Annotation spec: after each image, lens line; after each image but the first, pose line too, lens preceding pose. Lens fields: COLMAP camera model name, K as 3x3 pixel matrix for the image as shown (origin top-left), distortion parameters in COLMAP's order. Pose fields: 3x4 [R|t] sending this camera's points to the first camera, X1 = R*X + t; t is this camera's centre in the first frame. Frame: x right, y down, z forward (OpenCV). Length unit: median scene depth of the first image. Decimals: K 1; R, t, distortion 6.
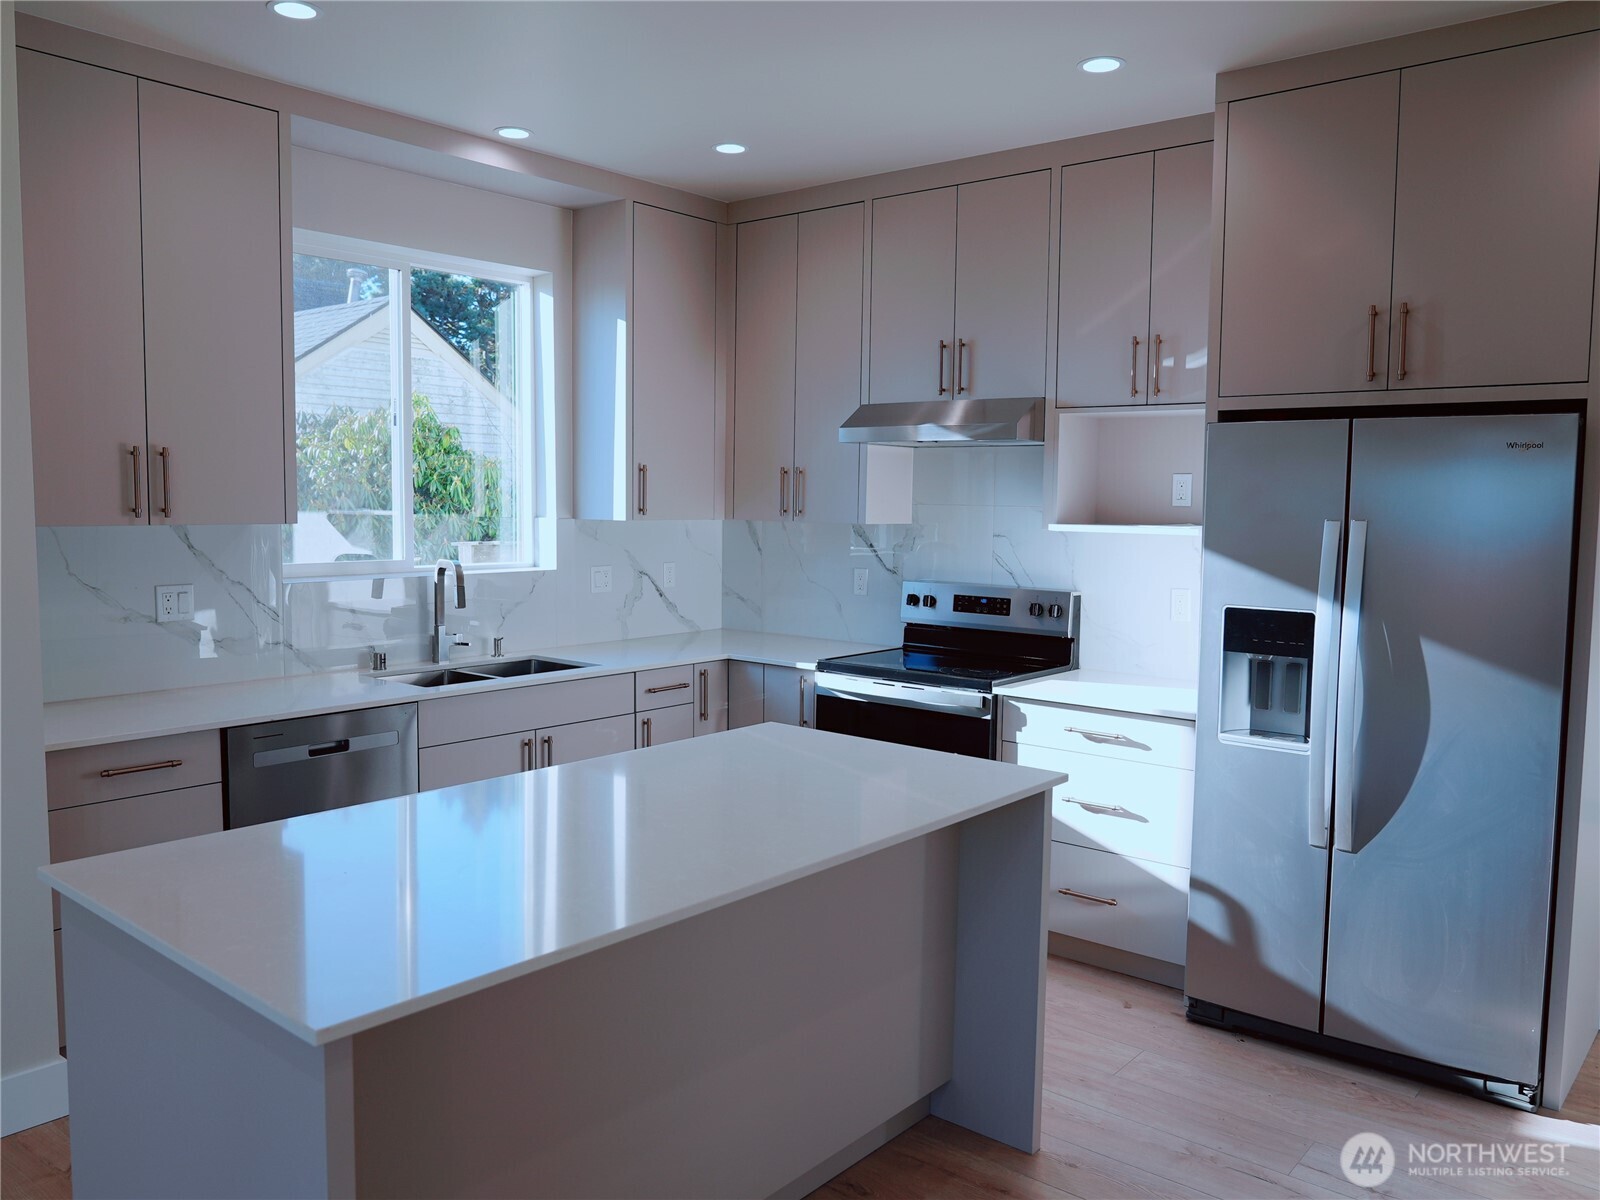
lens RADIAL K [[1228.8, 0, 800.0], [0, 1228.8, 600.0], [0, 0, 1]] dist [-0.042410, 0.043574]
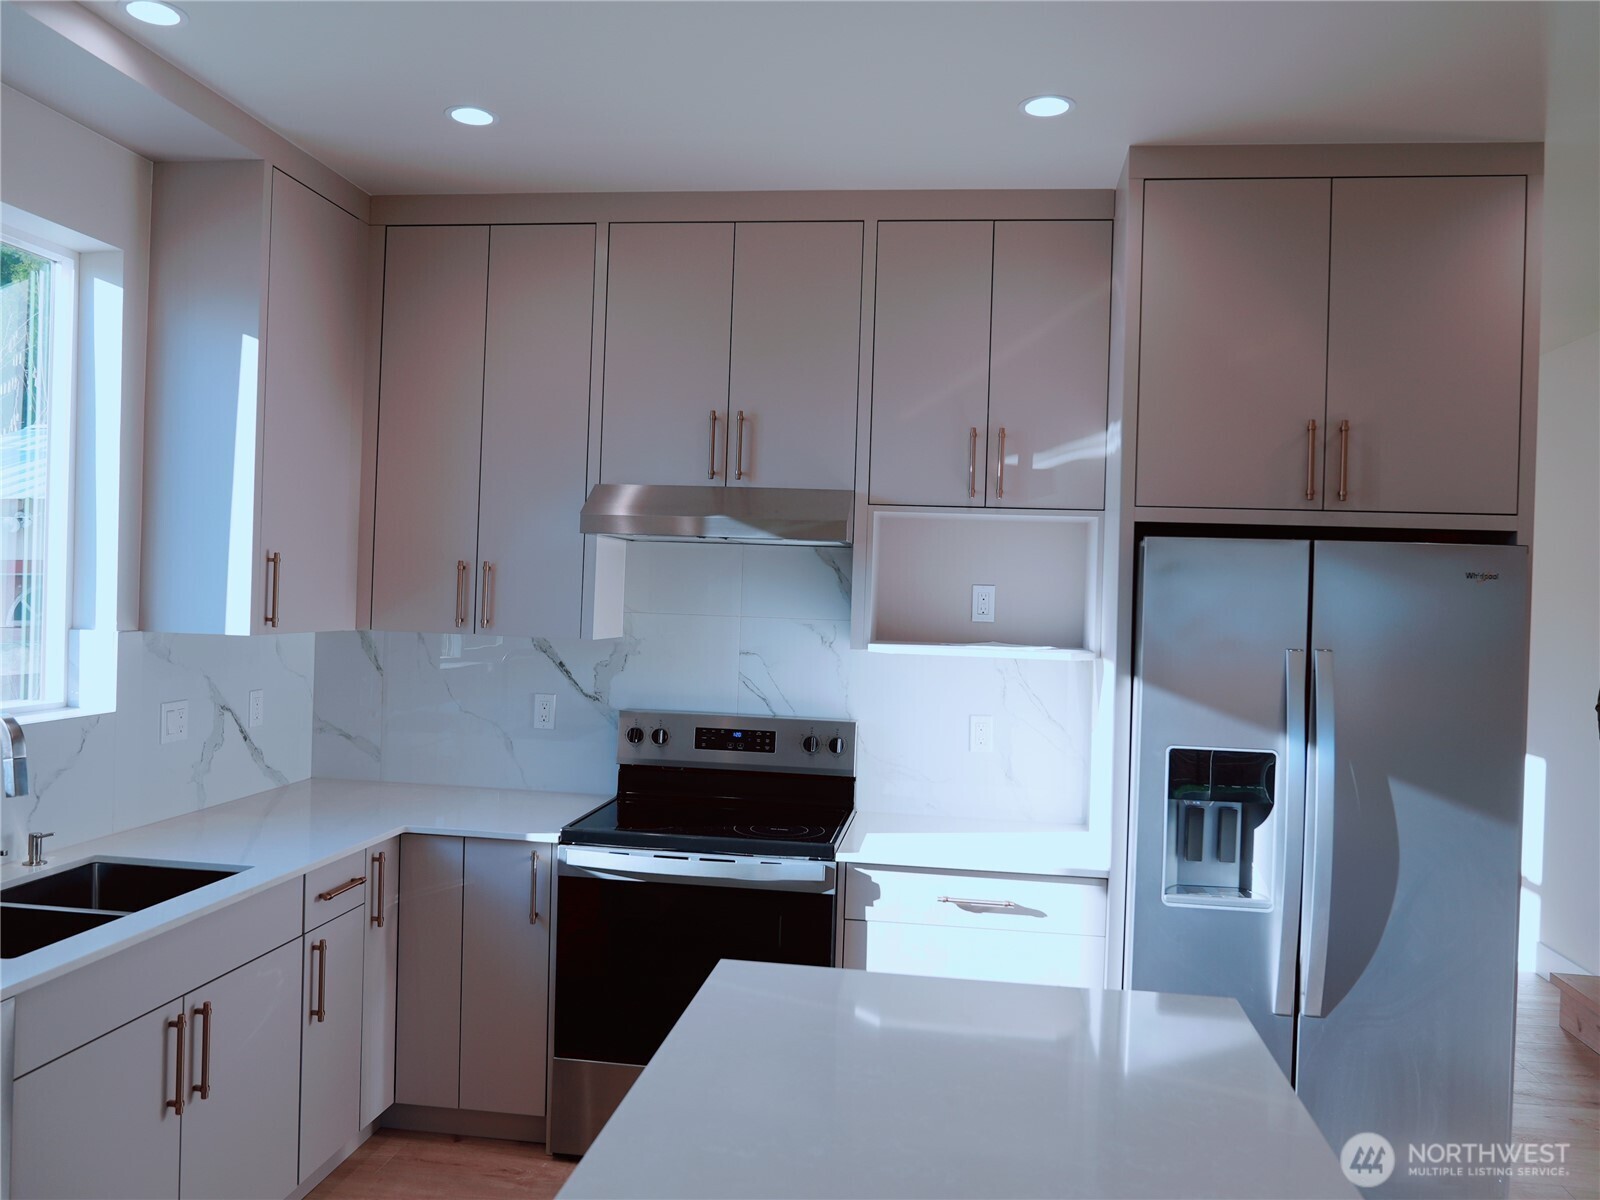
lens RADIAL K [[1228.8, 0, 800.0], [0, 1228.8, 600.0], [0, 0, 1]] dist [-0.042410, 0.043574]
pose [[0.848793, 0.011655, 0.528597, -0.263262], [0.022835, 0.998016, -0.058672, -0.042561], [-0.528232, 0.061871, 0.846843, 0.312824]]
